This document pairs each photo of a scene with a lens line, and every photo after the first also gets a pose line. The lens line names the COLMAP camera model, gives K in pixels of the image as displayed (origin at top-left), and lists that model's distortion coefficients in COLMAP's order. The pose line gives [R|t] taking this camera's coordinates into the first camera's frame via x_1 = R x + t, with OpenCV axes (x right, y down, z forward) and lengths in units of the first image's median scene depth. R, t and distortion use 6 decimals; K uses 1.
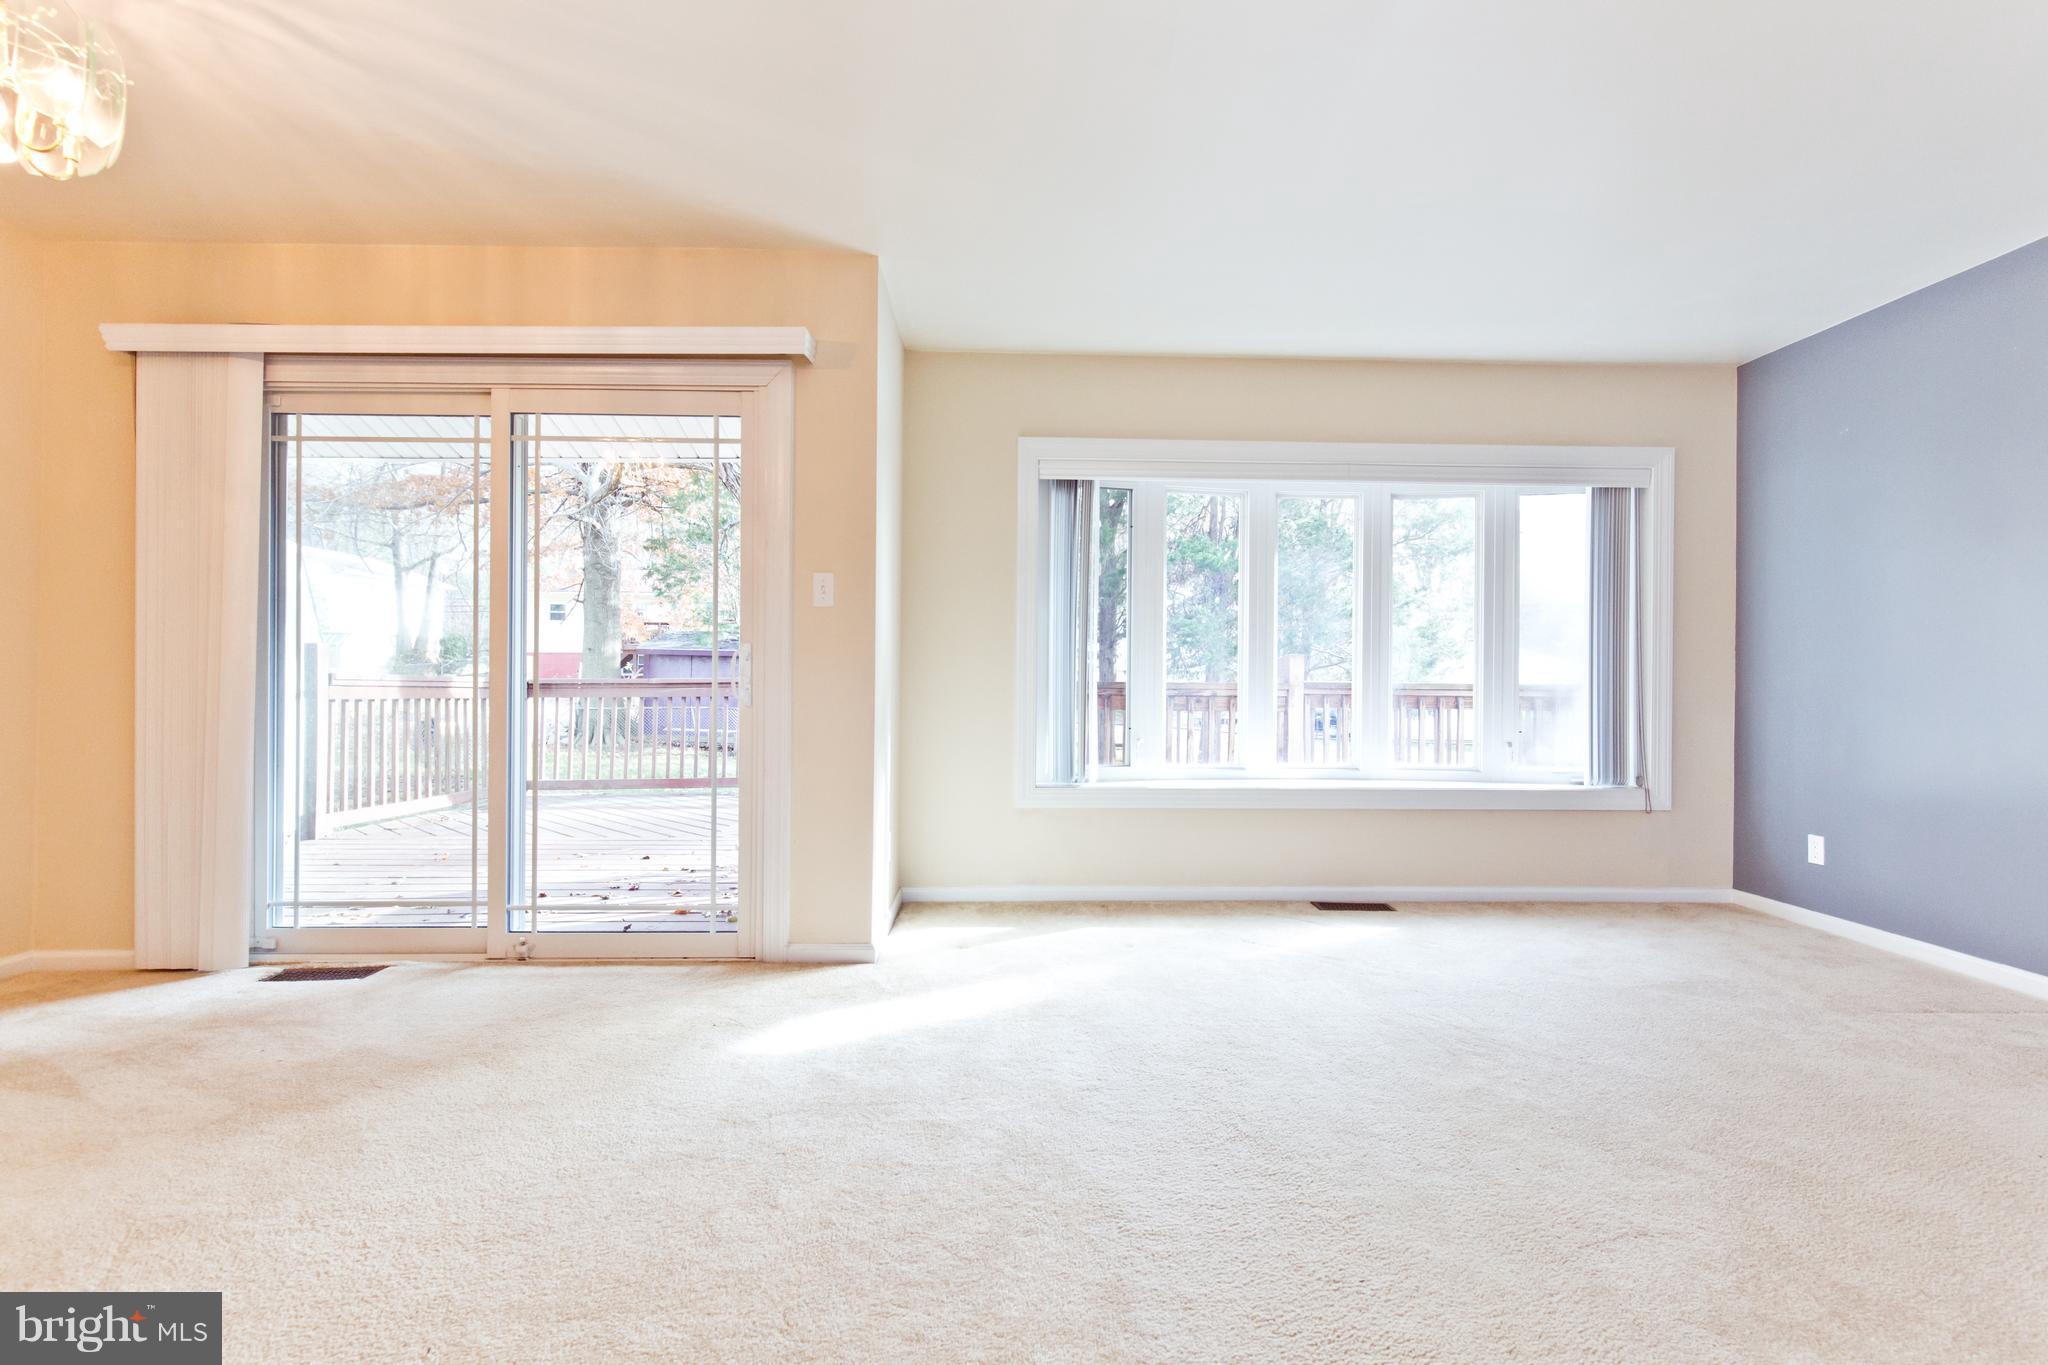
lens RADIAL K [[963.8, 0, 1019.0], [0, 963.8, 680.6], [0, 0, 1]] dist [-0.012289, -0.000107]
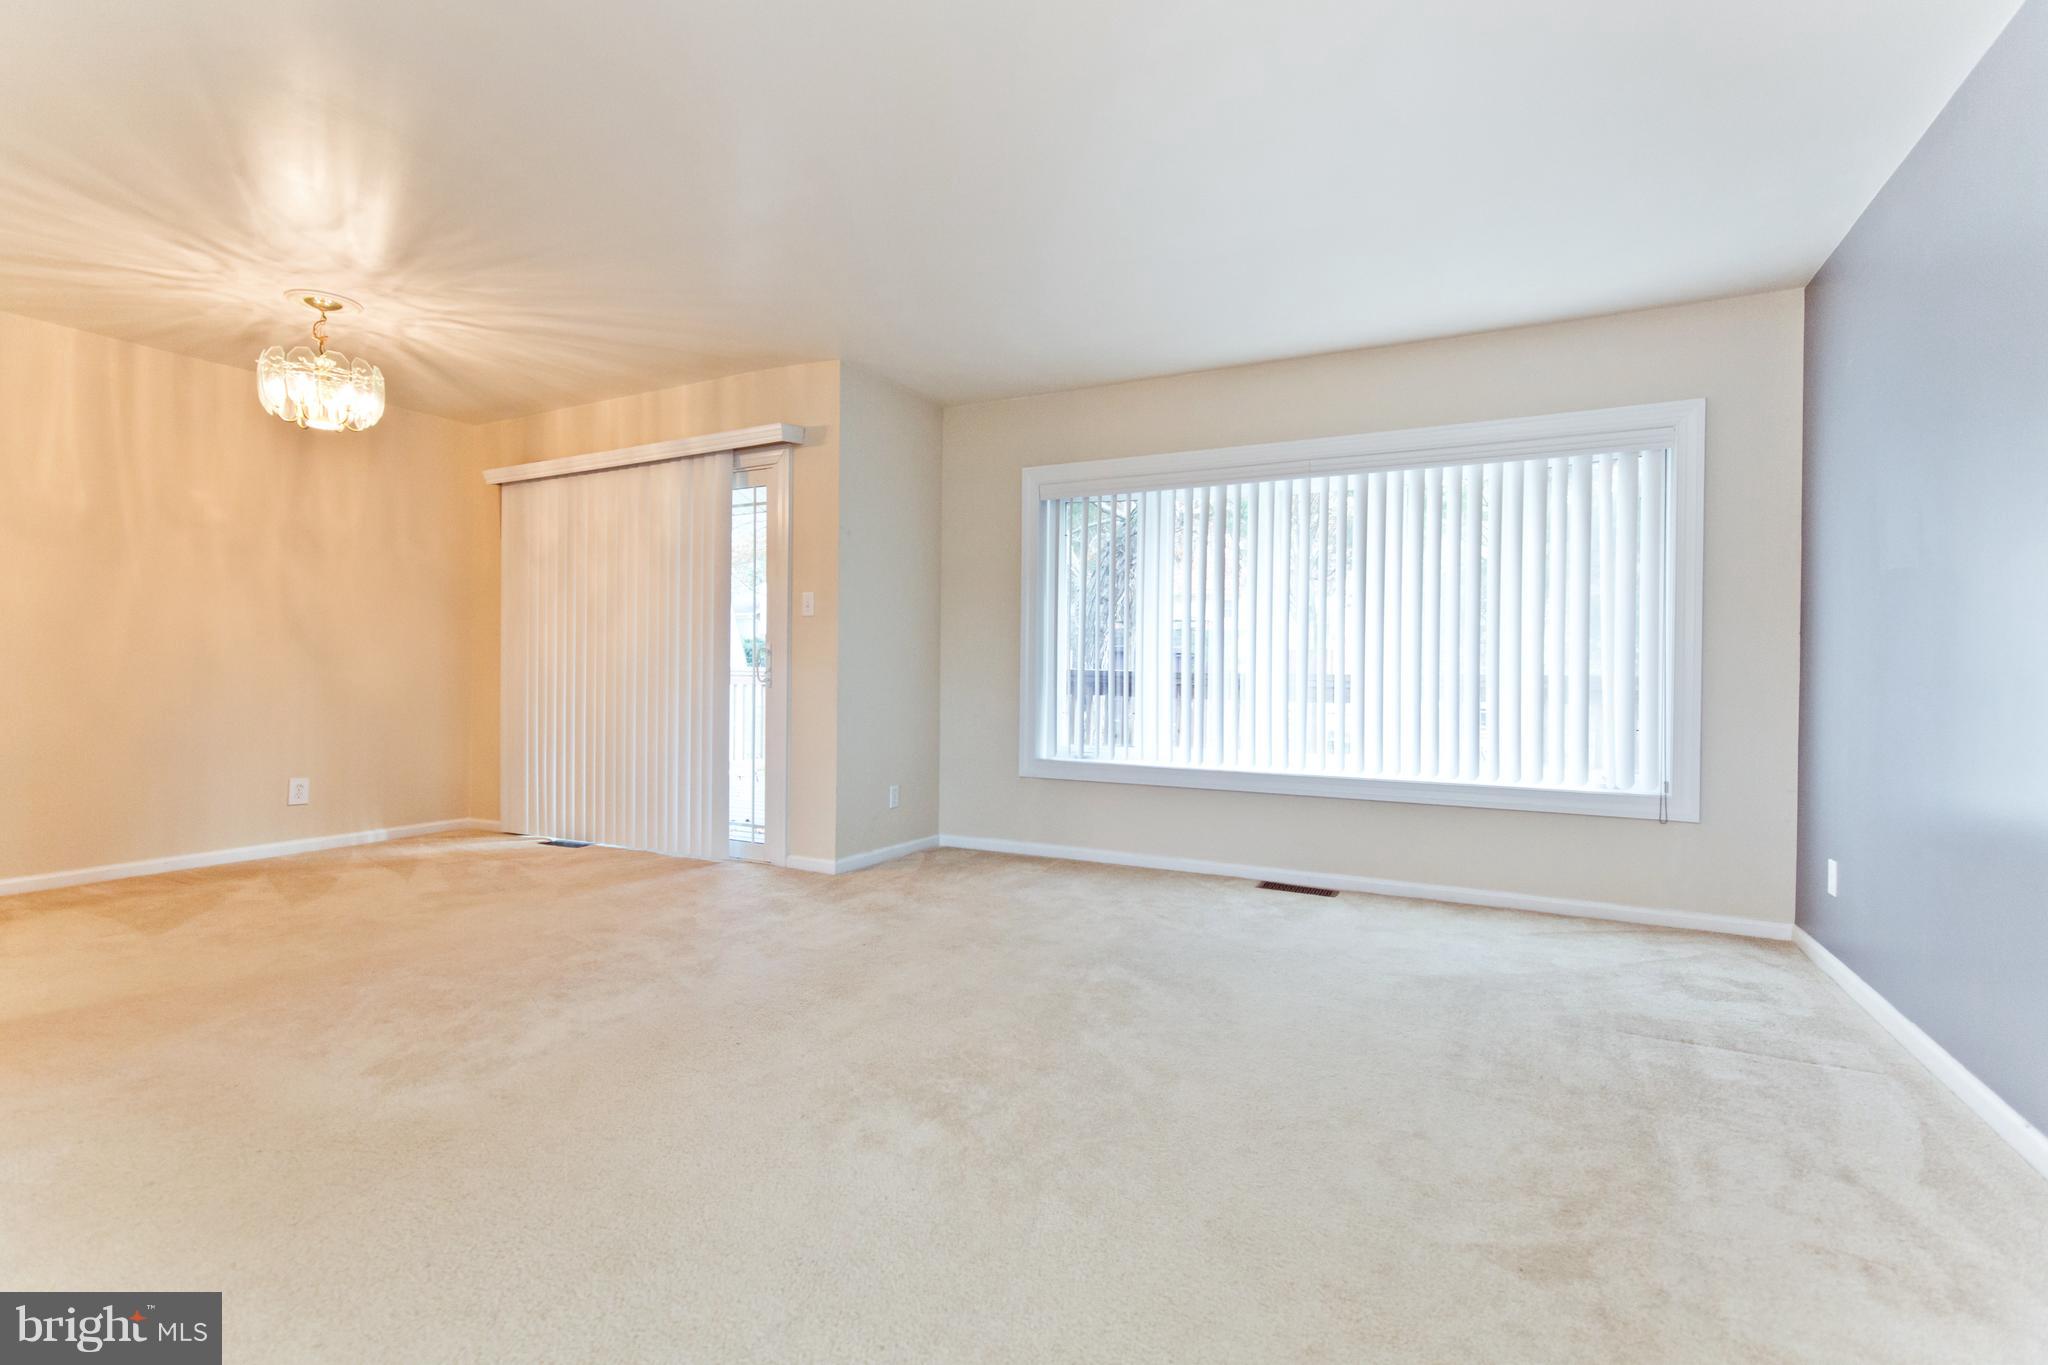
lens RADIAL K [[926.2, 0, 1027.1], [0, 926.2, 677.8], [0, 0, 1]] dist [0.000861, -0.000002]
pose [[0.870557, 0.003678, -0.492054, 0.755365], [-0.004461, 0.999990, -0.000417, 0.012624], [0.492047, 0.002558, 0.870565, -0.017902]]
